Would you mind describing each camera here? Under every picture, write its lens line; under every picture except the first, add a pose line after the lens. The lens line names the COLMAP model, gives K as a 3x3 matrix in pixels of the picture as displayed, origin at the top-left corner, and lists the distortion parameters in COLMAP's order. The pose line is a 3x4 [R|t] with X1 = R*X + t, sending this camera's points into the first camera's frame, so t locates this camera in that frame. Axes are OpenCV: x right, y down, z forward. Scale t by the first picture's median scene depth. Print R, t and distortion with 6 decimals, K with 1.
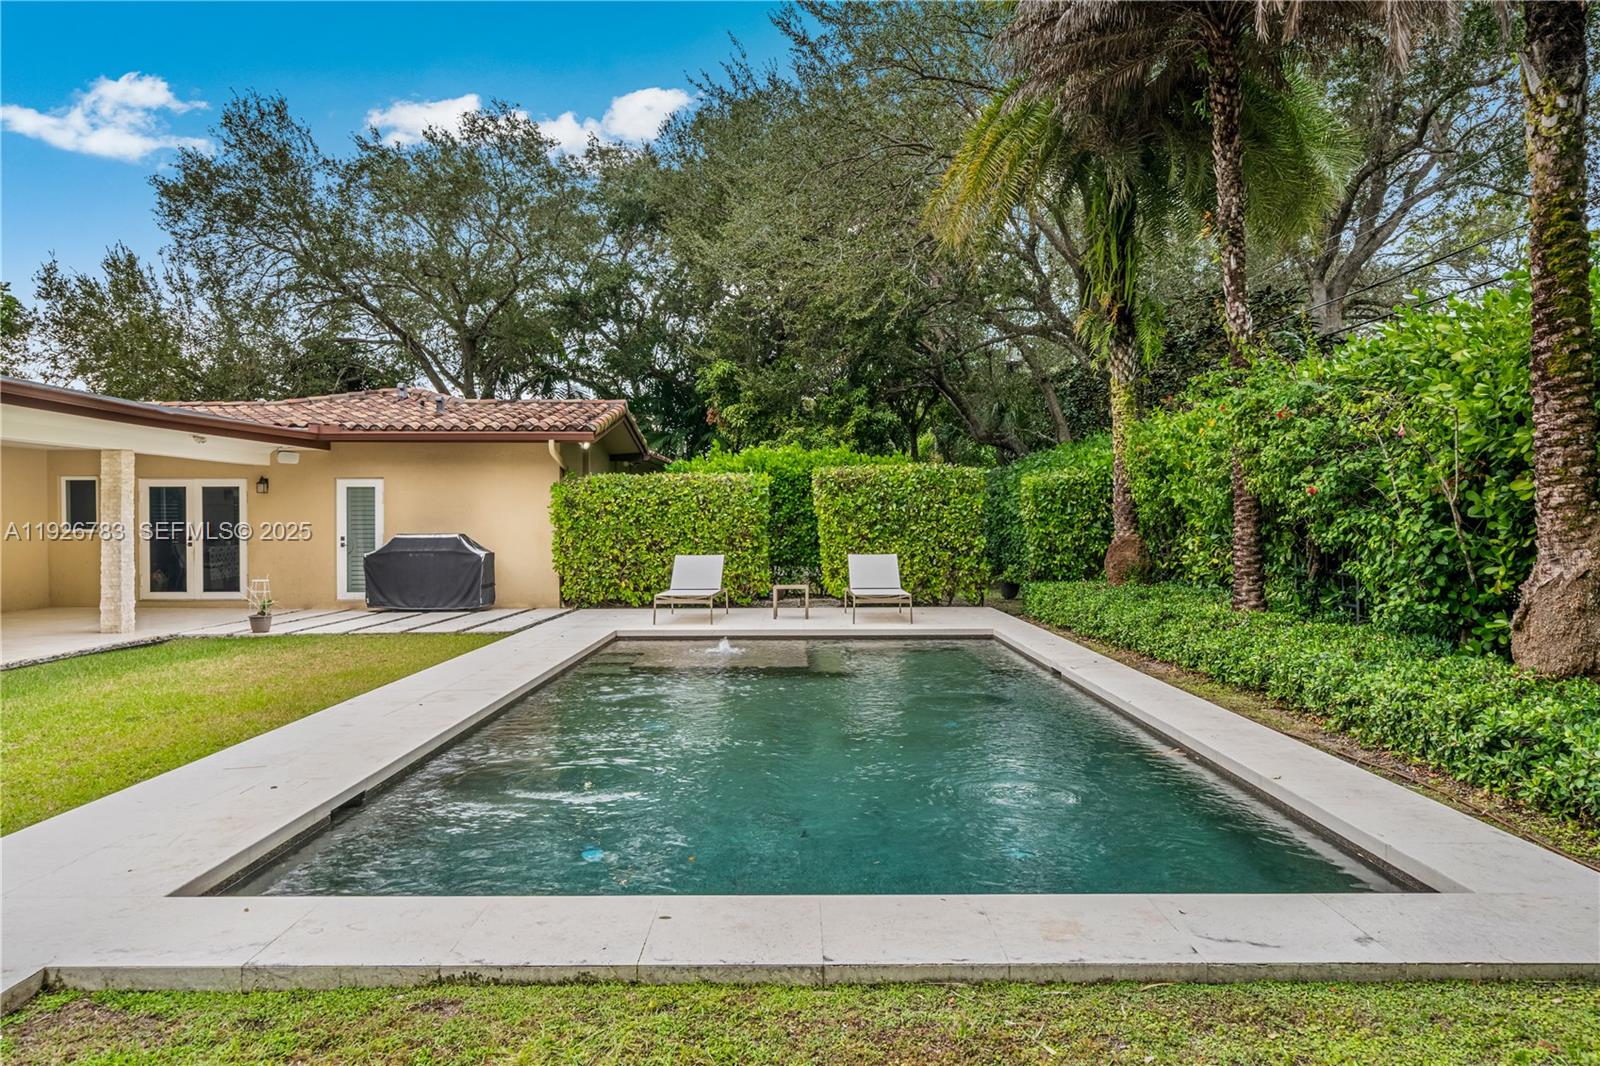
lens RADIAL K [[1074.2, 0, 796.4], [0, 1074.2, 529.1], [0, 0, 1]] dist [0.001826, 0.008947]
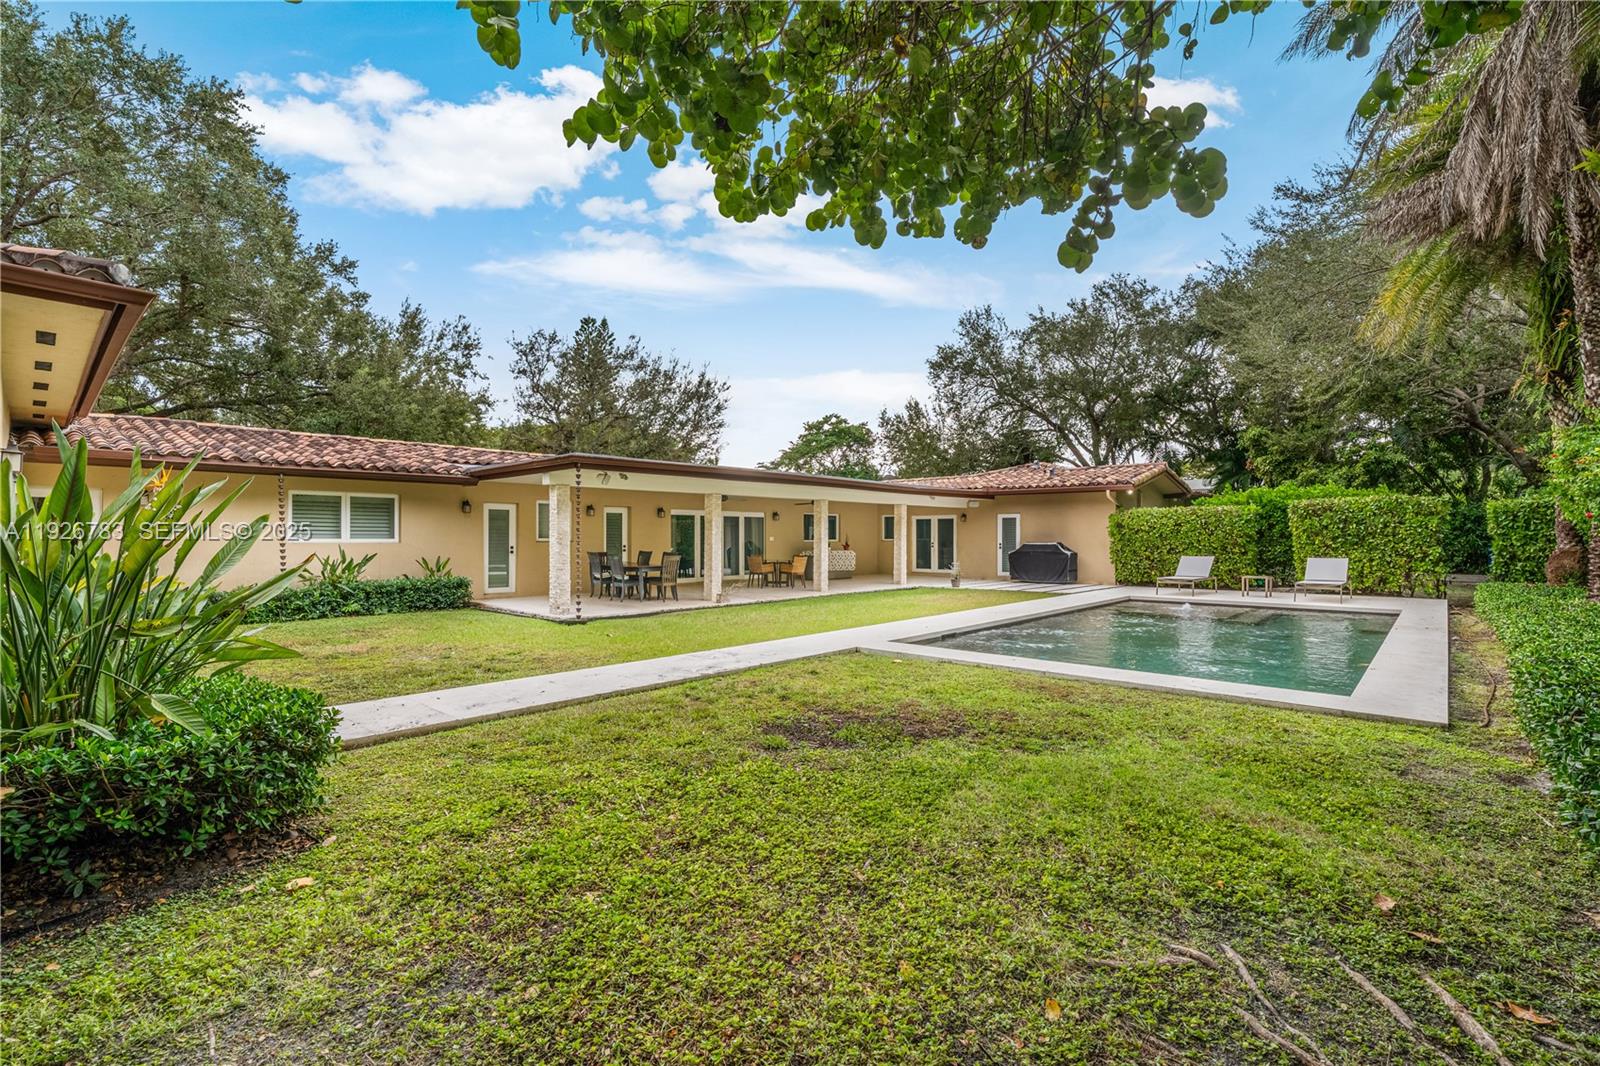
lens RADIAL K [[717.6, 0, 793.5], [0, 717.6, 535.0], [0, 0, 1]] dist [0.012394, 0.000060]
pose [[0.739481, 0.000300, -0.673178, 0.178994], [-0.005681, 0.999967, -0.005794, 0.001275], [0.673154, 0.008109, 0.739458, -0.219004]]
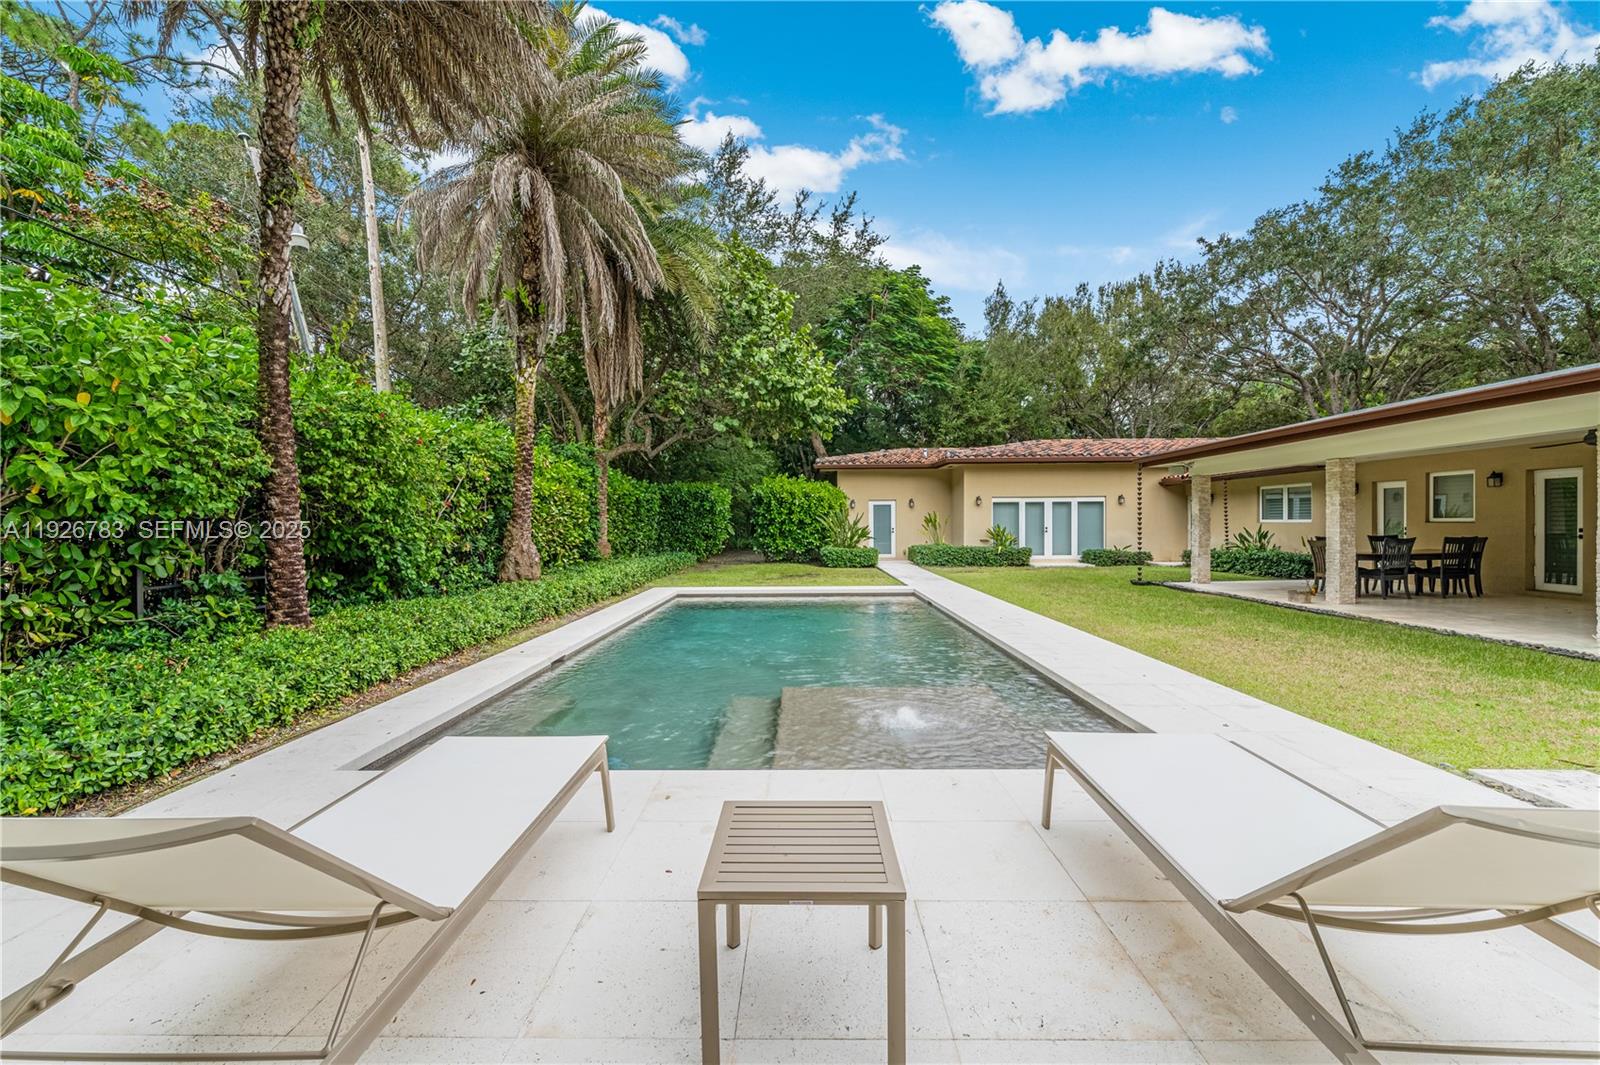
lens RADIAL K [[650.4, 0, 796.0], [0, 650.4, 532.8], [0, 0, 1]] dist [-0.000589, -0.000320]
pose [[-0.999908, 0.012852, 0.004320, 0.002563], [0.012937, 0.999709, 0.020372, -0.005921], [-0.004057, 0.020426, -0.999783, 0.971379]]
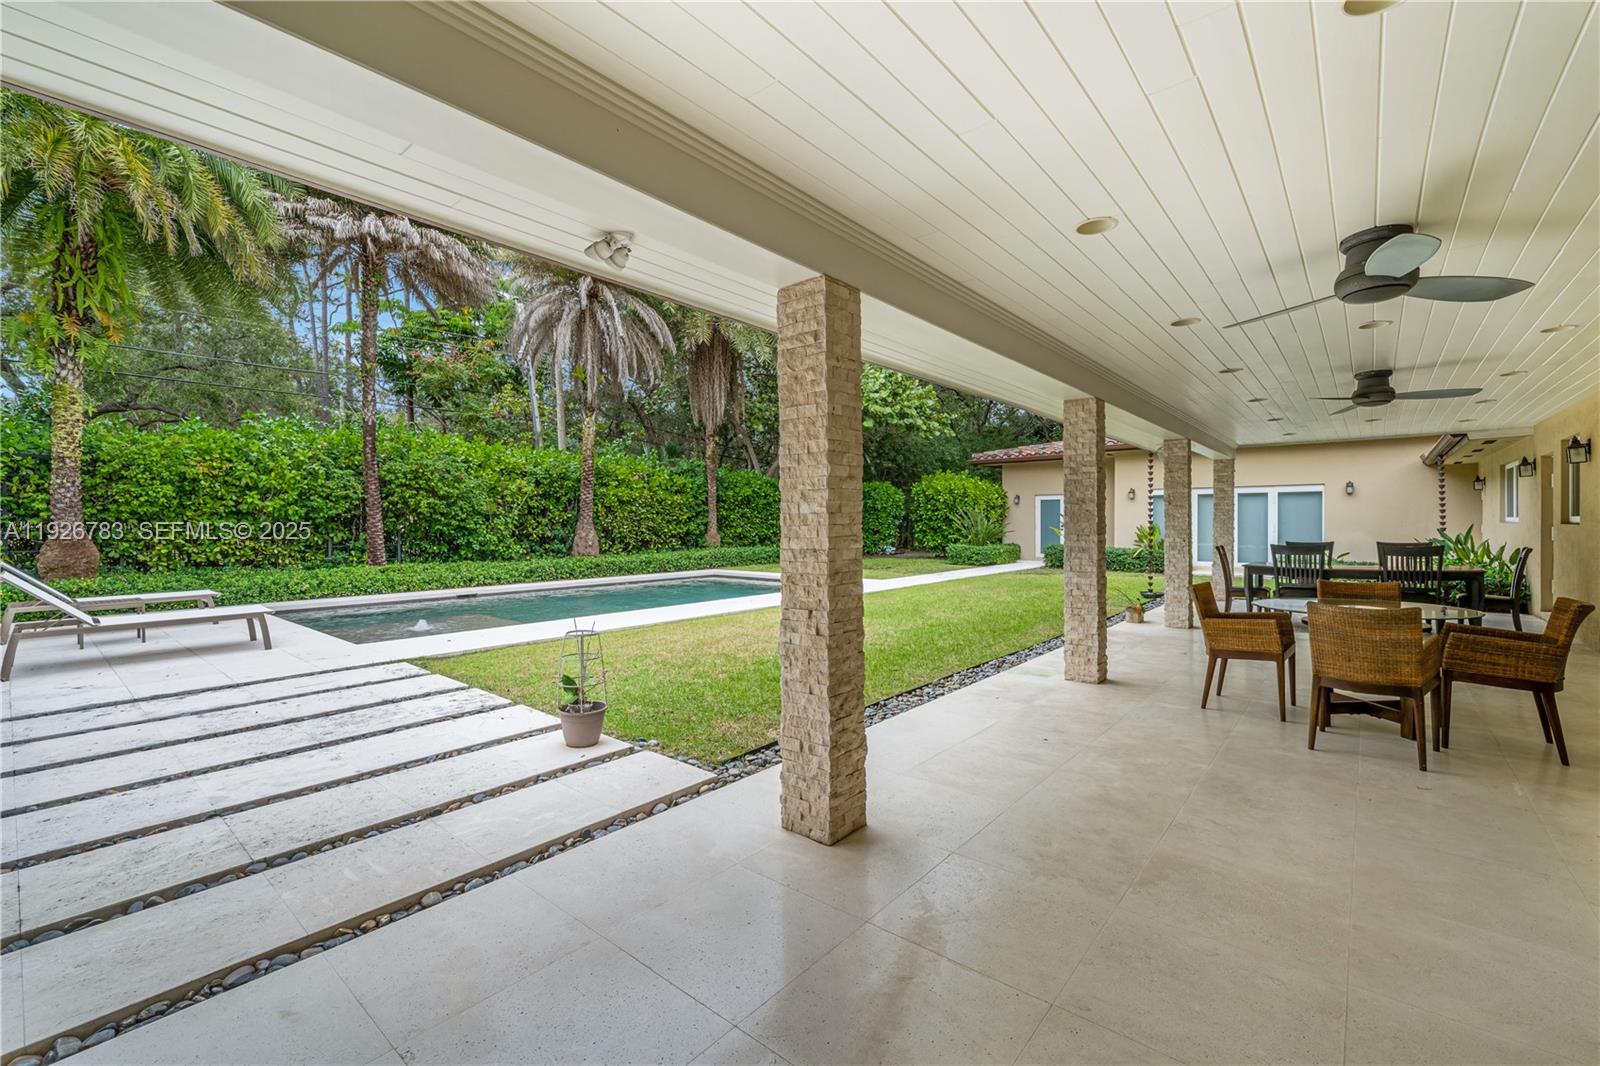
lens RADIAL K [[674.1, 0, 792.5], [0, 674.1, 532.5], [0, 0, 1]] dist [-0.003150, -0.000283]
pose [[-0.766072, -0.003476, 0.642745, -0.591608], [0.011145, 0.999763, 0.018690, -0.001437], [-0.642658, 0.021481, -0.765852, 0.915621]]
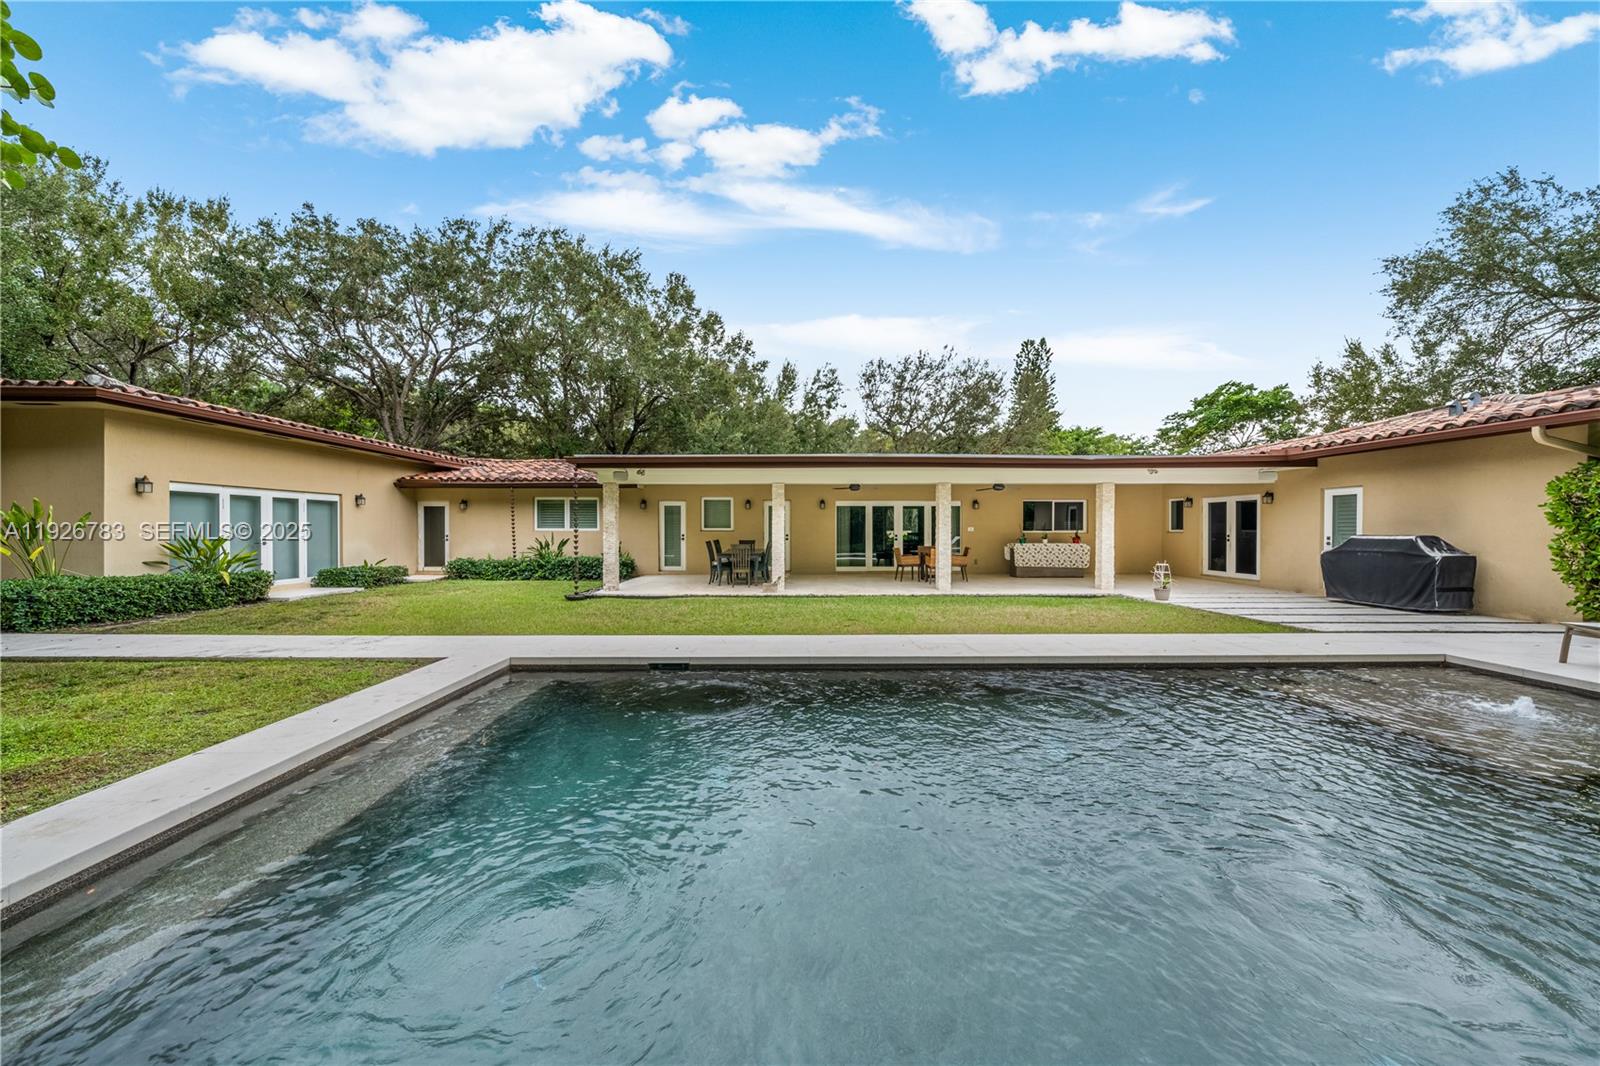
lens RADIAL K [[546.6, 0, 793.8], [0, 546.6, 535.3], [0, 0, 1]] dist [-0.004247, -0.000334]
pose [[0.015464, 0.014411, -0.999777, 0.186124], [-0.005521, 0.999882, 0.014327, -0.000022], [0.999865, 0.005298, 0.015542, 0.381434]]
